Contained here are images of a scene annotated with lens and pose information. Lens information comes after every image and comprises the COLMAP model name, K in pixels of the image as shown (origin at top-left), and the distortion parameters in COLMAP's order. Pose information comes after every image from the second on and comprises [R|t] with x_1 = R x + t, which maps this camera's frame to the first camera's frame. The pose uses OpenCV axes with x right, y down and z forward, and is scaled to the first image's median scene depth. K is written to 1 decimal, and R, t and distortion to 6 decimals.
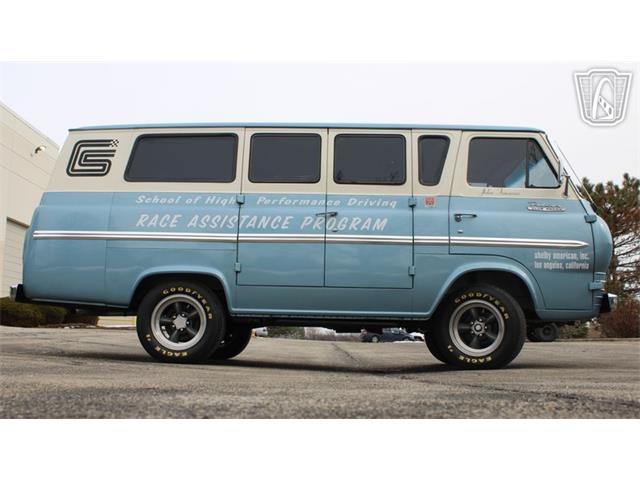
lens RADIAL K [[705.7, 0, 318.1], [0, 705.7, 232.4], [0, 0, 1]] dist [-0.090076, 0.000000]
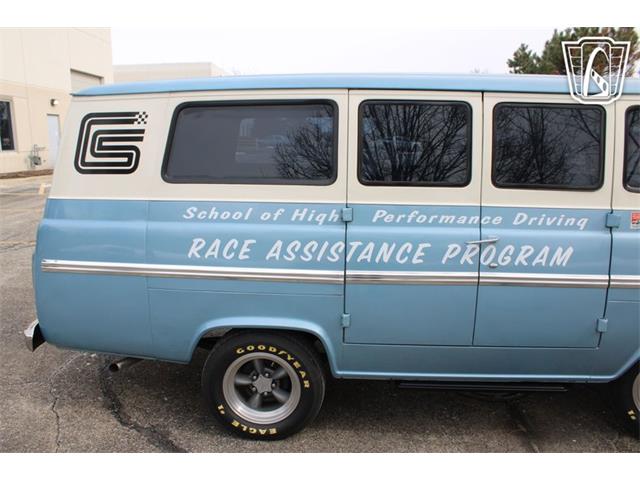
lens RADIAL K [[537.2, 0, 316.6], [0, 537.2, 242.9], [0, 0, 1]] dist [-0.154829, 0.109072]
pose [[0.999707, -0.007550, -0.023019, -0.127455], [0.015053, 0.938093, 0.346057, -0.192694], [0.018981, -0.346302, 0.937931, 0.540401]]
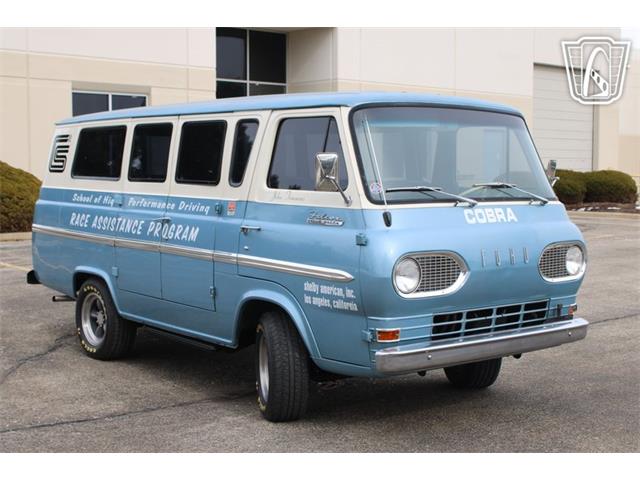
lens RADIAL K [[974.1, 0, 303.0], [0, 974.1, 239.7], [0, 0, 1]] dist [-0.008484, 0.000000]
pose [[0.648797, 0.046105, -0.759564, 1.073667], [0.121759, 0.979013, 0.163428, -0.182226], [0.751158, -0.198515, 0.629567, 0.343347]]
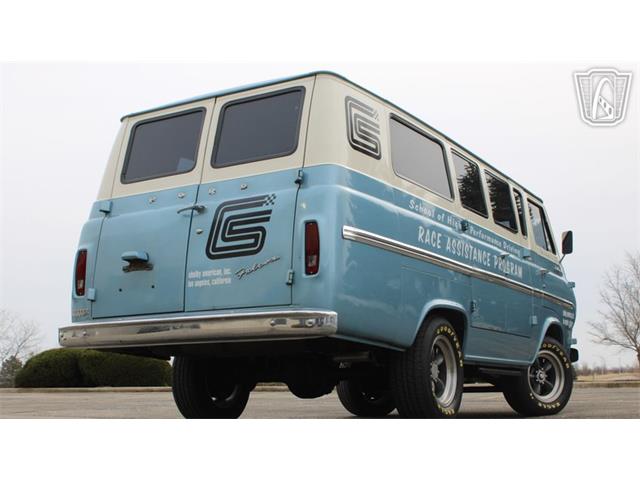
lens RADIAL K [[883.4, 0, 323.3], [0, 883.4, 236.2], [0, 0, 1]] dist [-0.053478, 0.000000]
pose [[0.468993, 0.135108, 0.872807, -1.122081], [-0.116018, 0.989091, -0.090768, 0.082688], [-0.875549, -0.058692, 0.479552, 0.644520]]
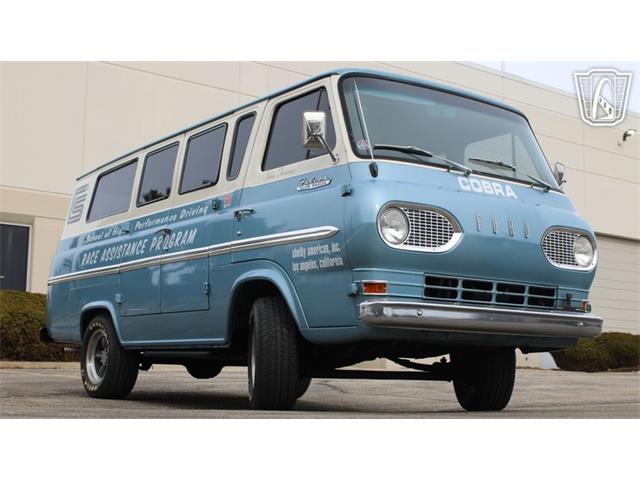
lens RADIAL K [[974.1, 0, 295.7], [0, 974.1, 235.9], [0, 0, 1]] dist [-0.008484, 0.000000]
pose [[0.591137, -0.122040, -0.797285, 1.090606], [0.116774, 0.991022, -0.065115, 0.078661], [0.798073, -0.054611, 0.600081, 0.390124]]
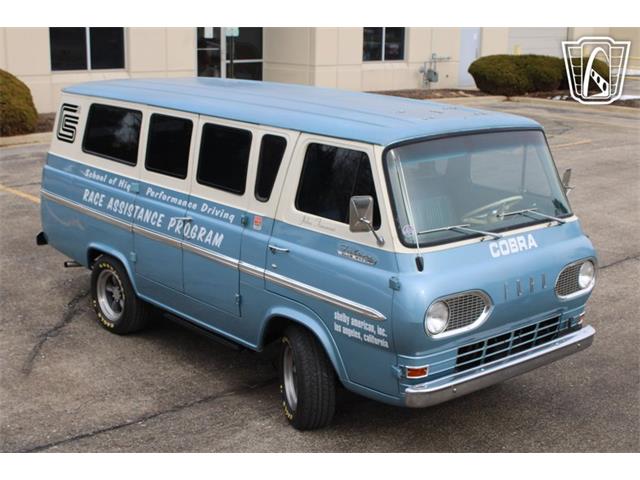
lens RADIAL K [[974.1, 0, 296.6], [0, 974.1, 241.8], [0, 0, 1]] dist [-0.008484, 0.000000]
pose [[0.674466, 0.172626, -0.717841, 1.024931], [0.105594, 0.939731, 0.325200, -0.393554], [0.730716, -0.295136, 0.615588, 0.314487]]
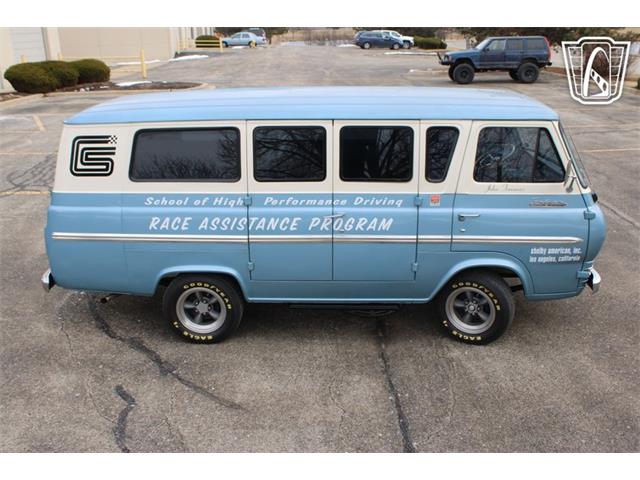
lens RADIAL K [[634.2, 0, 317.7], [0, 634.2, 246.2], [0, 0, 1]] dist [-0.107198, 0.000000]
pose [[0.999582, -0.028798, -0.002509, -0.009769], [0.026437, 0.875617, 0.482283, -0.428278], [-0.011692, -0.482147, 0.876012, 0.174058]]
